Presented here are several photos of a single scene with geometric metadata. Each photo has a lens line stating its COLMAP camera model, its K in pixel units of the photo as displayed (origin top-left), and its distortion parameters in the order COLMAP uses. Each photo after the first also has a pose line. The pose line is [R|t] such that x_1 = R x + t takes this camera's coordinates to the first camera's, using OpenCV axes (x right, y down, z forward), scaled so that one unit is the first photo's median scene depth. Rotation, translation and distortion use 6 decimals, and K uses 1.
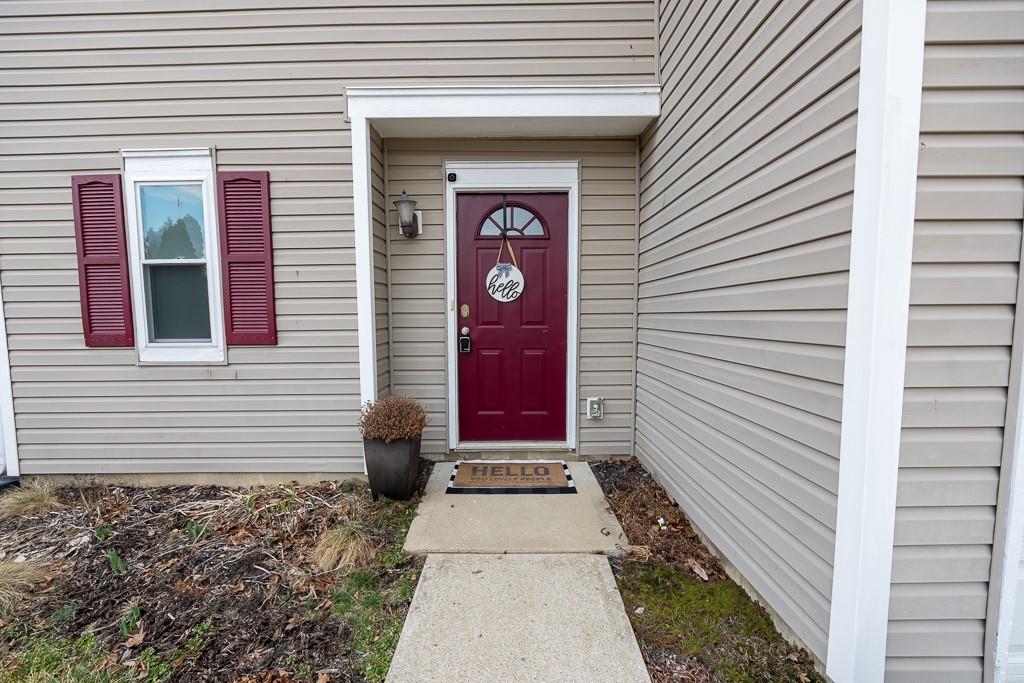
lens RADIAL K [[411.3, 0, 511.0], [0, 411.3, 346.1], [0, 0, 1]] dist [-0.012704, -0.000113]
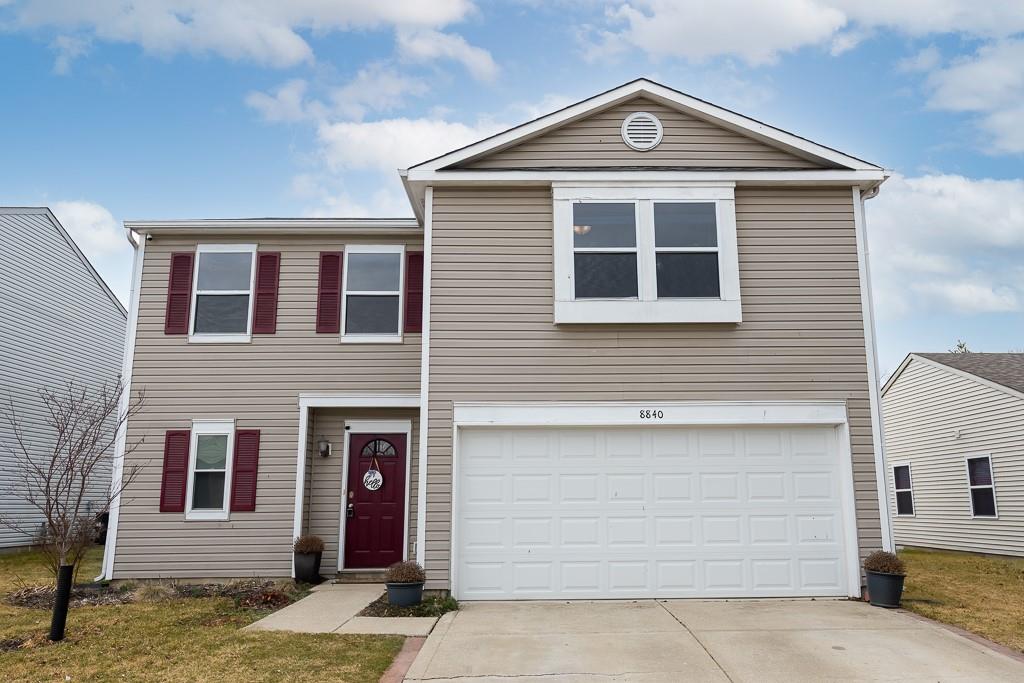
lens RADIAL K [[716.1, 0, 536.3], [0, 716.1, 369.3], [0, 0, 1]] dist [0.000889, -0.001715]
pose [[0.999812, 0.005216, 0.018688, 0.718323], [-0.000164, 0.965424, -0.260684, 0.229104], [-0.019402, 0.260632, 0.965243, -2.497154]]
